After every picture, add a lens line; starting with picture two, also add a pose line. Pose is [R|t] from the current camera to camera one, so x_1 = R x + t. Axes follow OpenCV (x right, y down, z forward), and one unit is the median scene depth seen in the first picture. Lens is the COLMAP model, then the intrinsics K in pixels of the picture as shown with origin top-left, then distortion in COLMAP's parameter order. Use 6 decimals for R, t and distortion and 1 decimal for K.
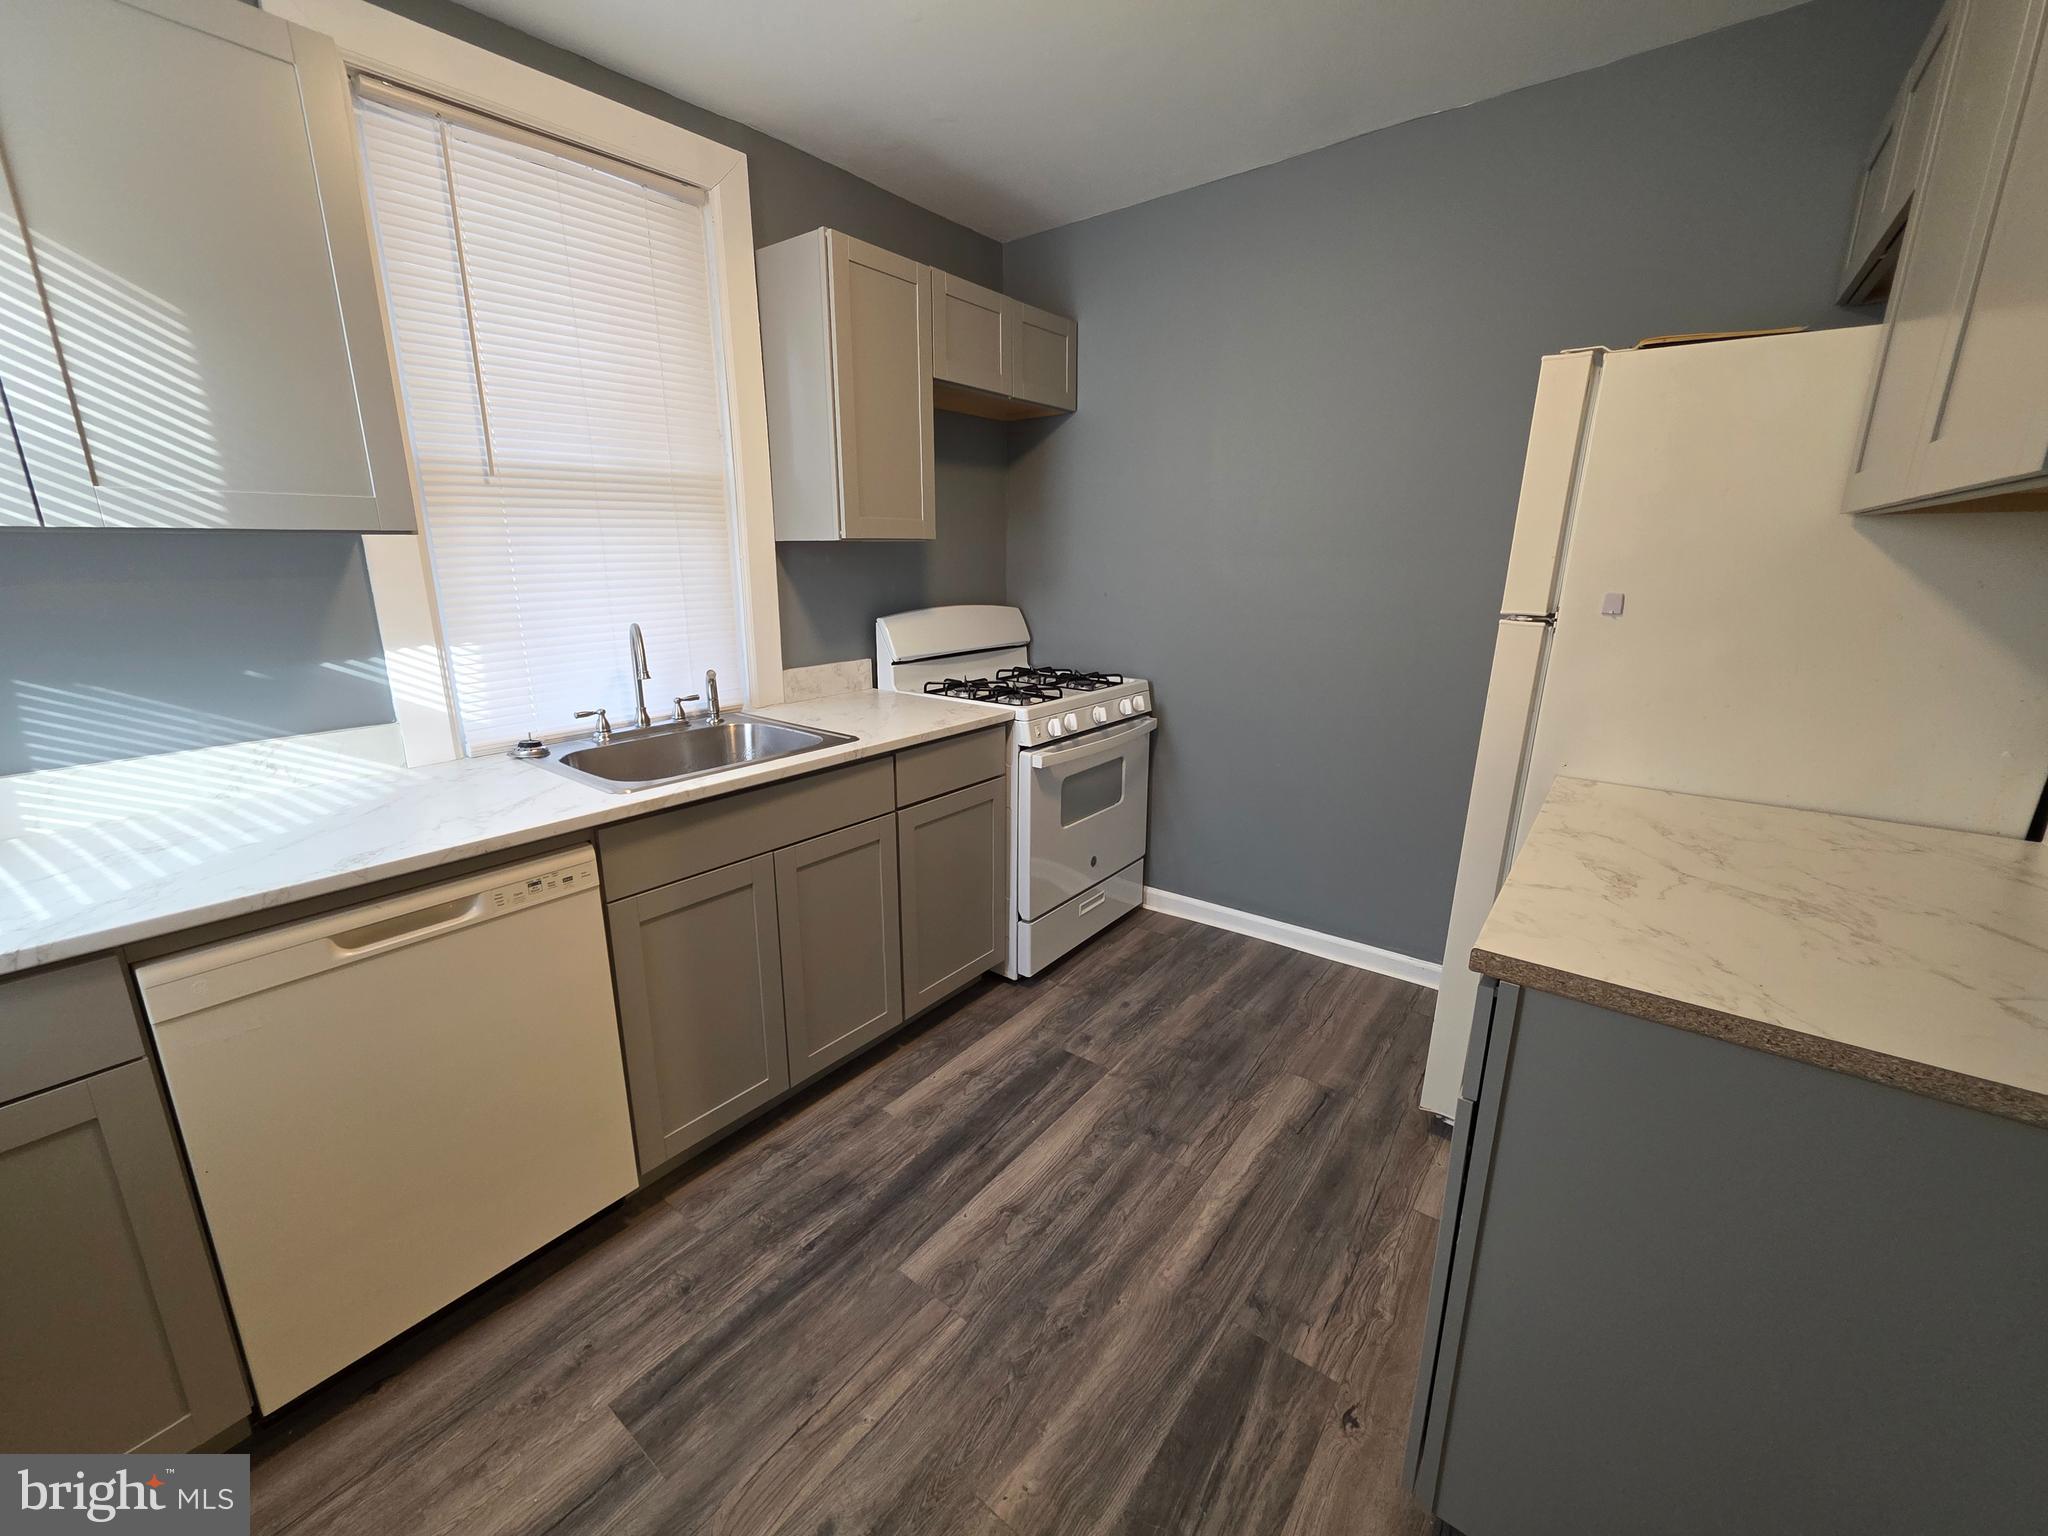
lens RADIAL K [[813.4, 0, 1003.7], [0, 813.4, 756.0], [0, 0, 1]] dist [0.001051, -0.000713]
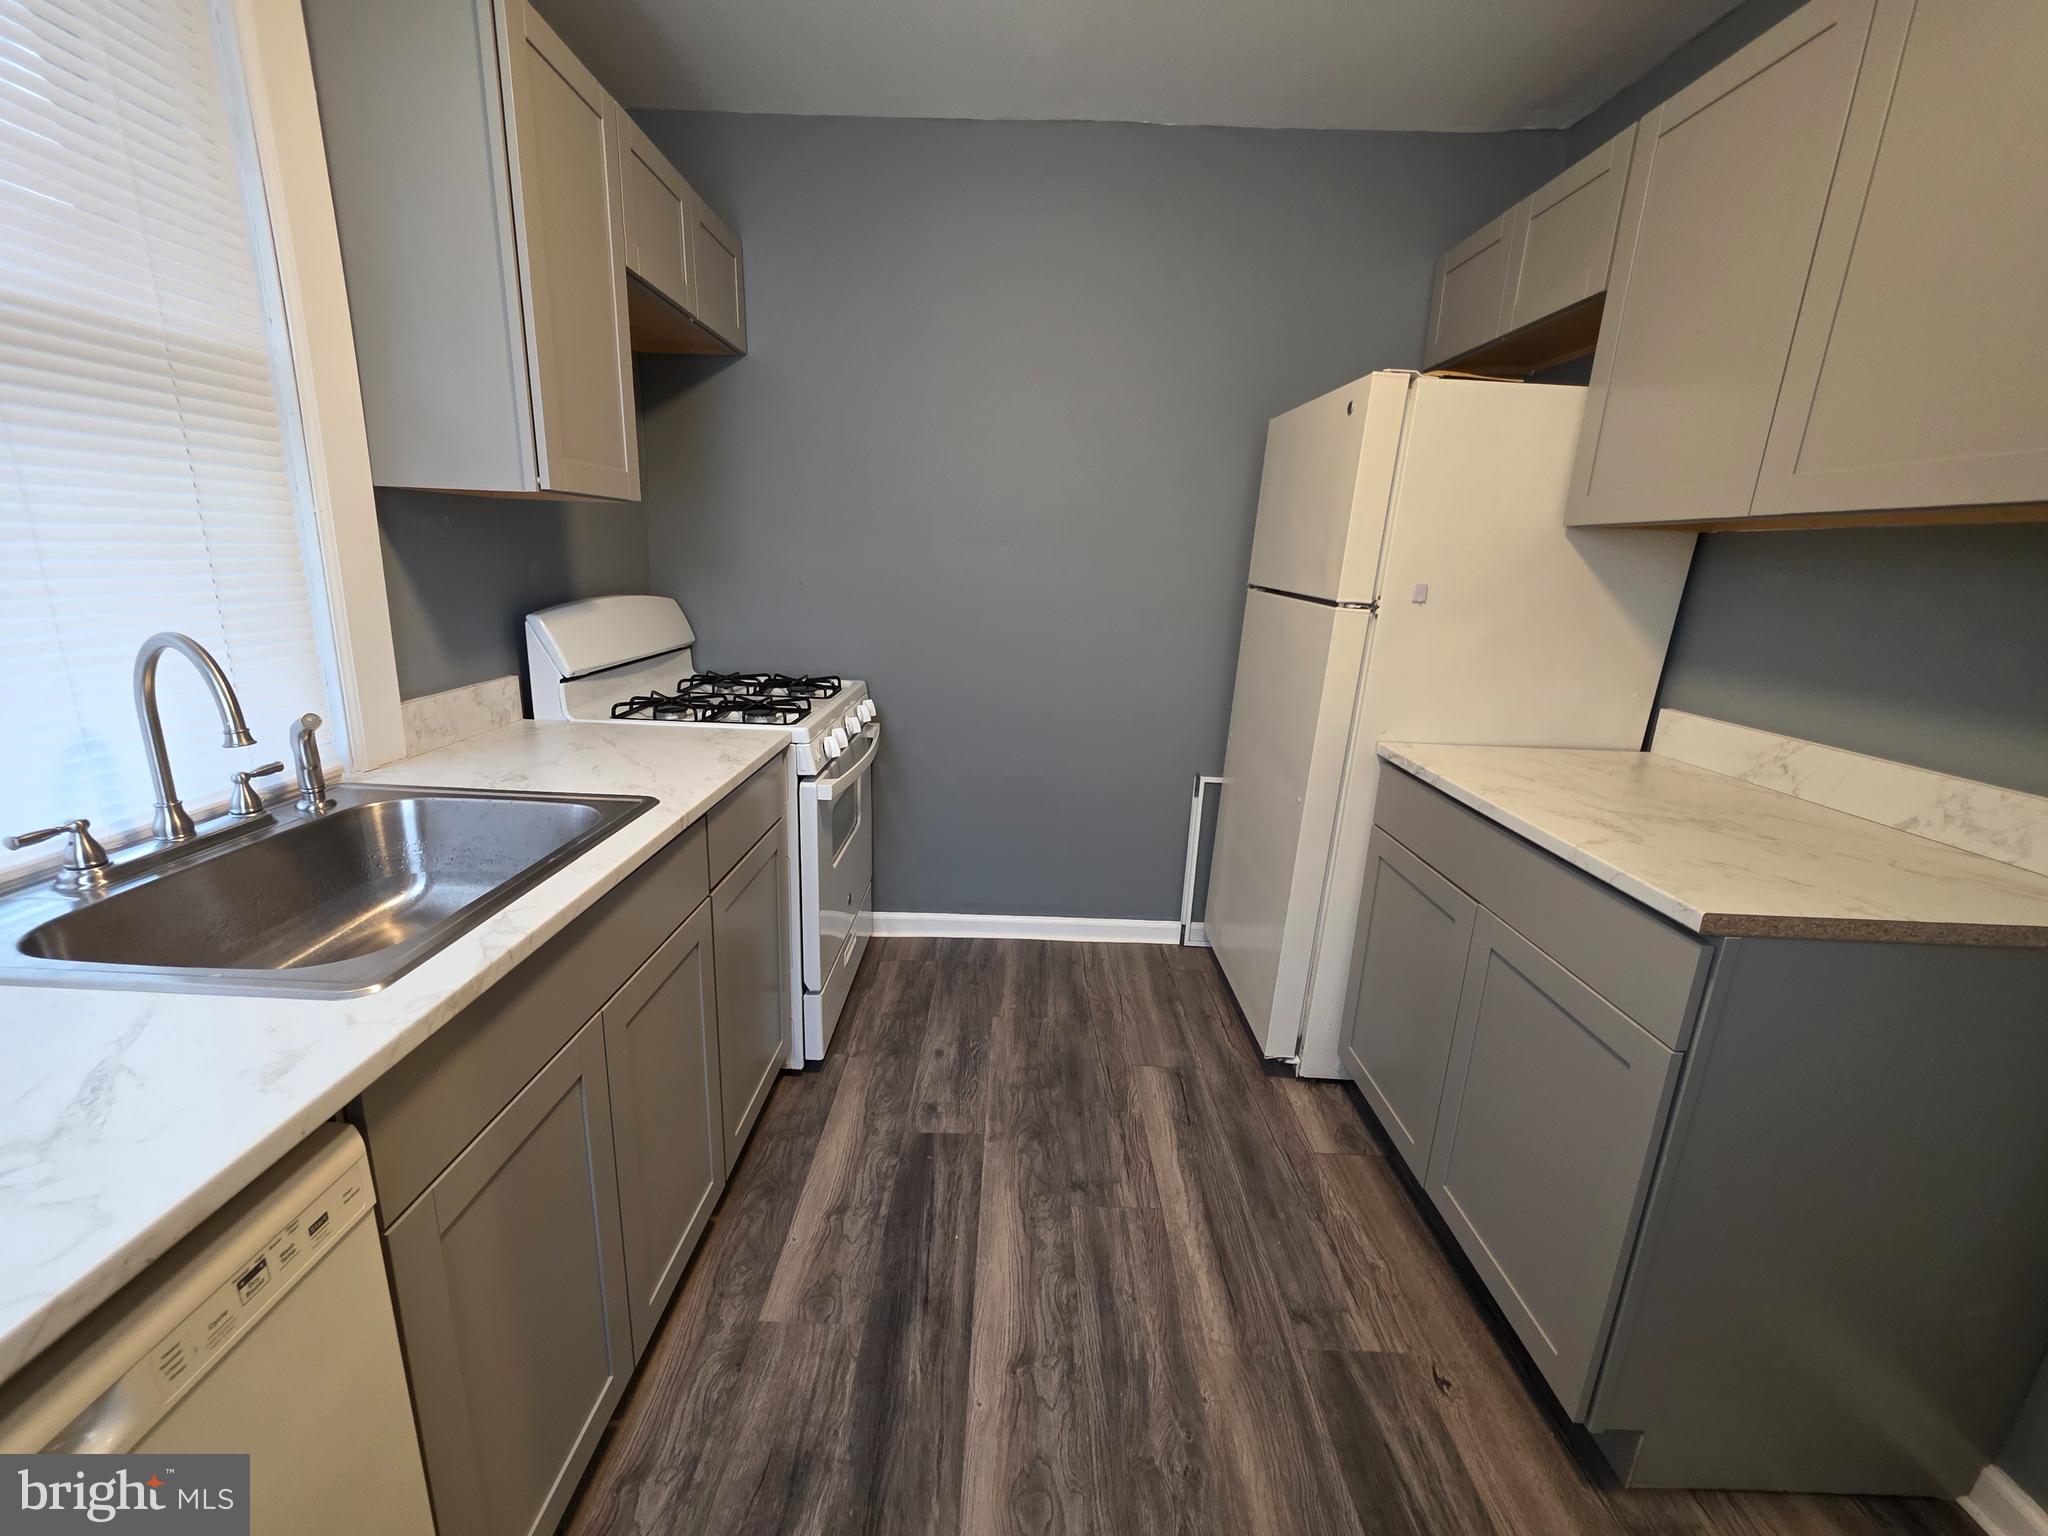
lens RADIAL K [[813.4, 0, 1003.5], [0, 813.4, 756.2], [0, 0, 1]] dist [0.001051, -0.000713]
pose [[0.793560, -0.118827, 0.596777, -0.349110], [0.112193, 0.992505, 0.048434, -0.056588], [-0.598059, 0.028519, 0.800944, 0.311235]]
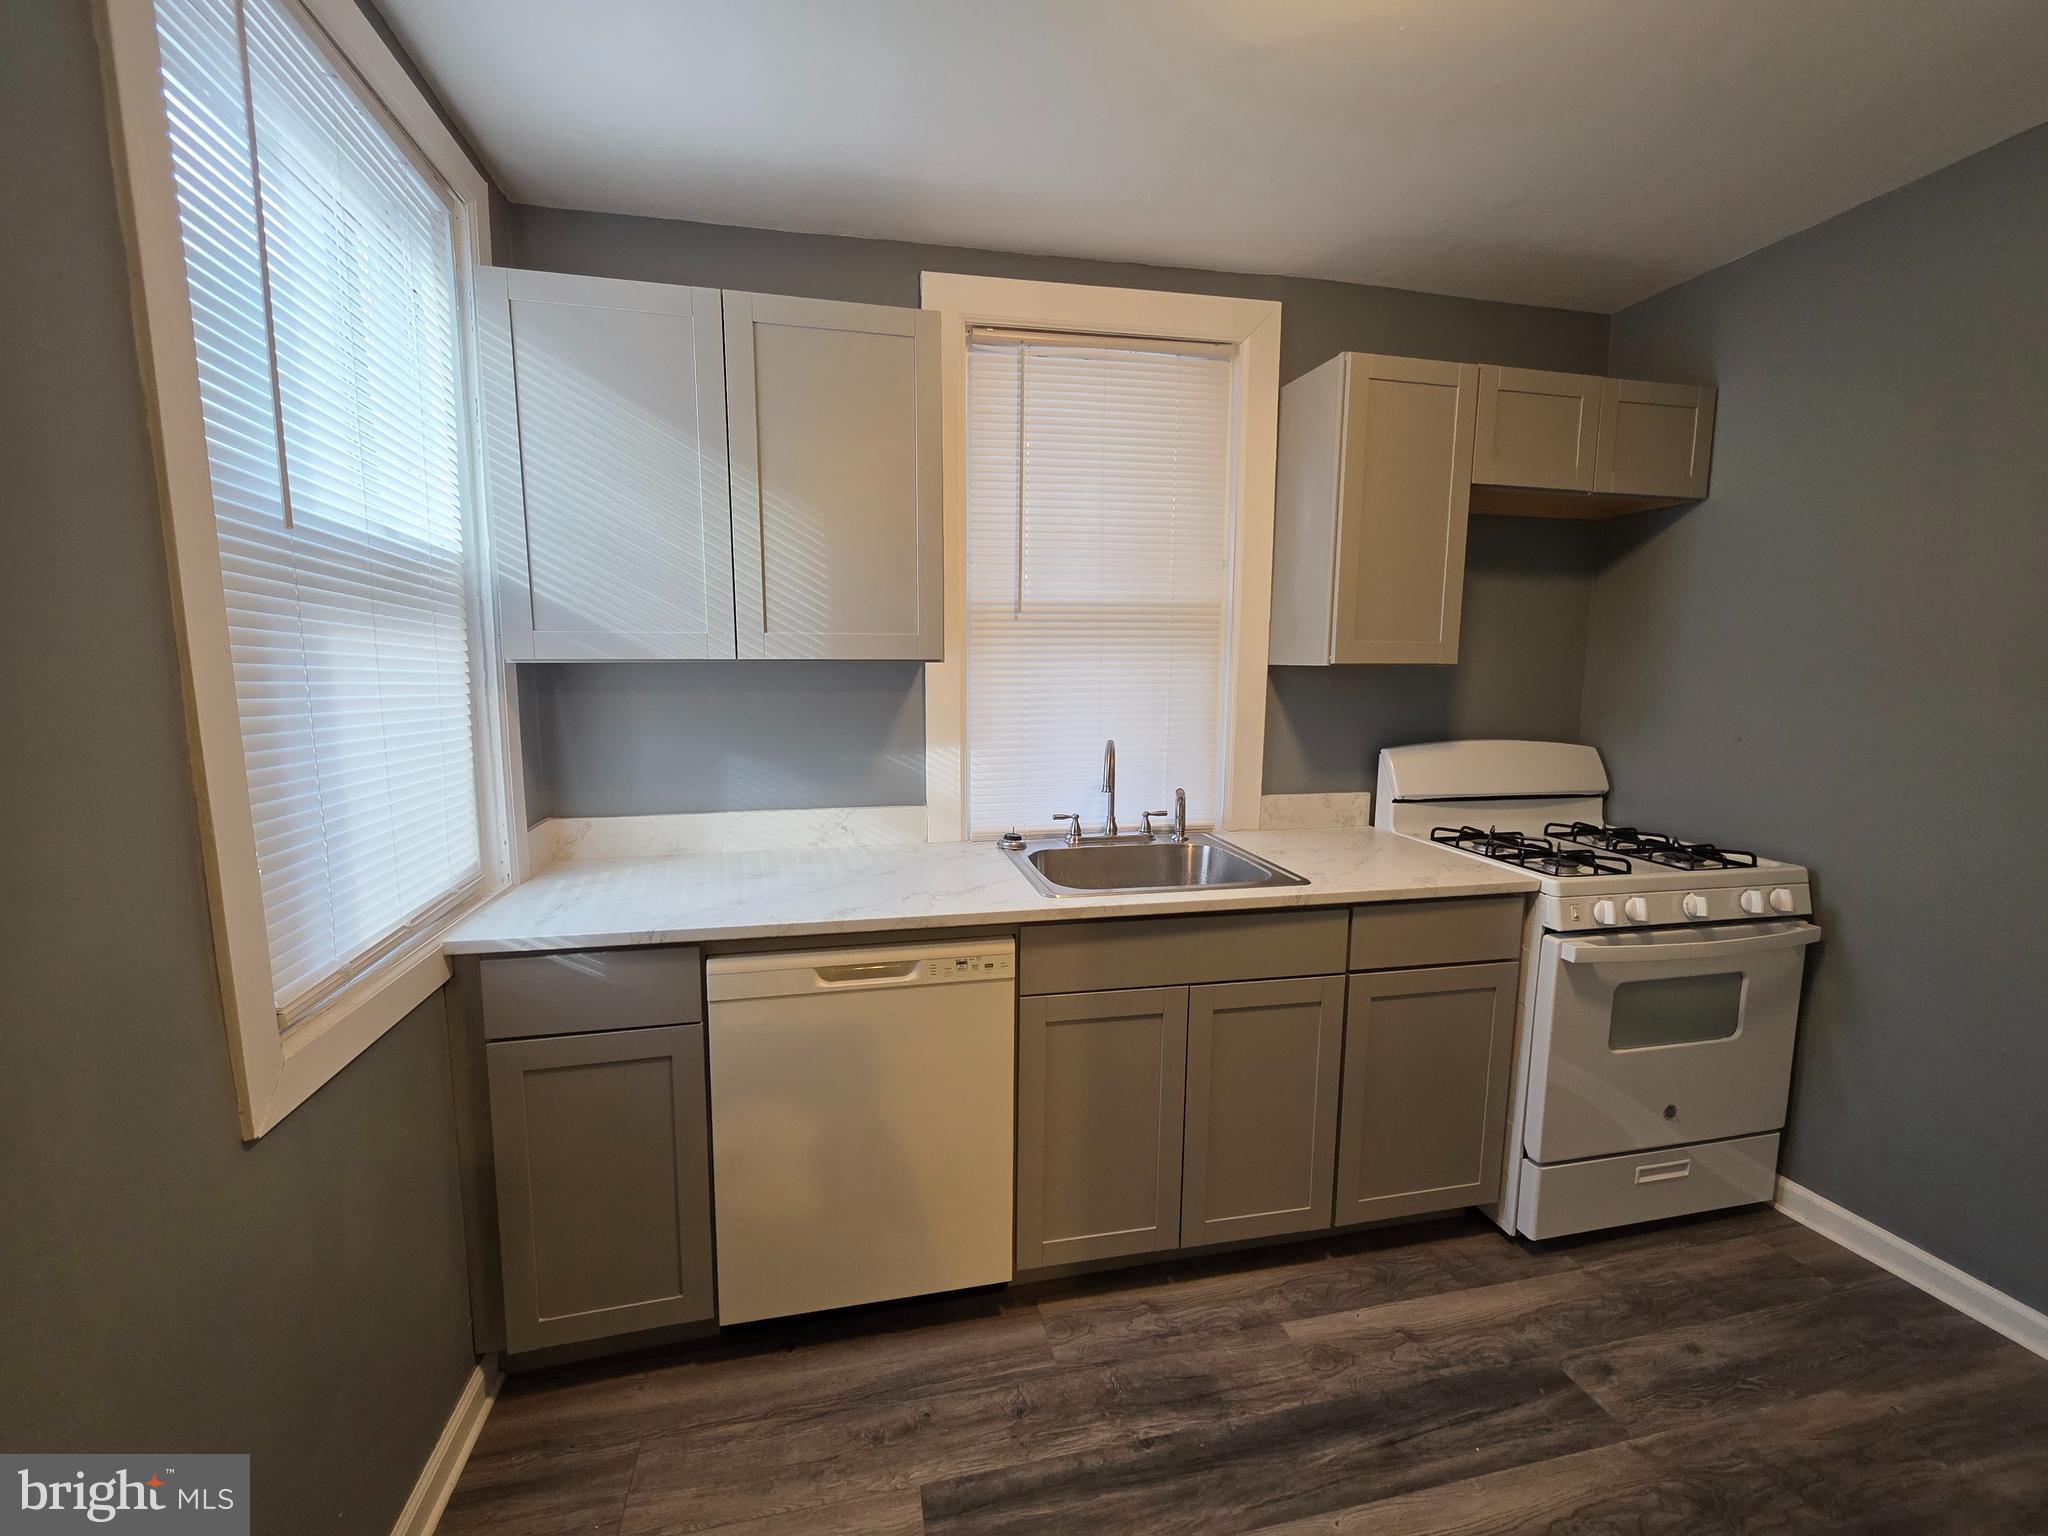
lens RADIAL K [[813.4, 0, 1004.2], [0, 813.4, 755.6], [0, 0, 1]] dist [0.001051, -0.000713]
pose [[0.773957, 0.080524, -0.628097, 0.114822], [-0.162776, 0.983851, -0.074444, -0.037930], [0.611959, 0.159856, 0.774566, 0.076939]]
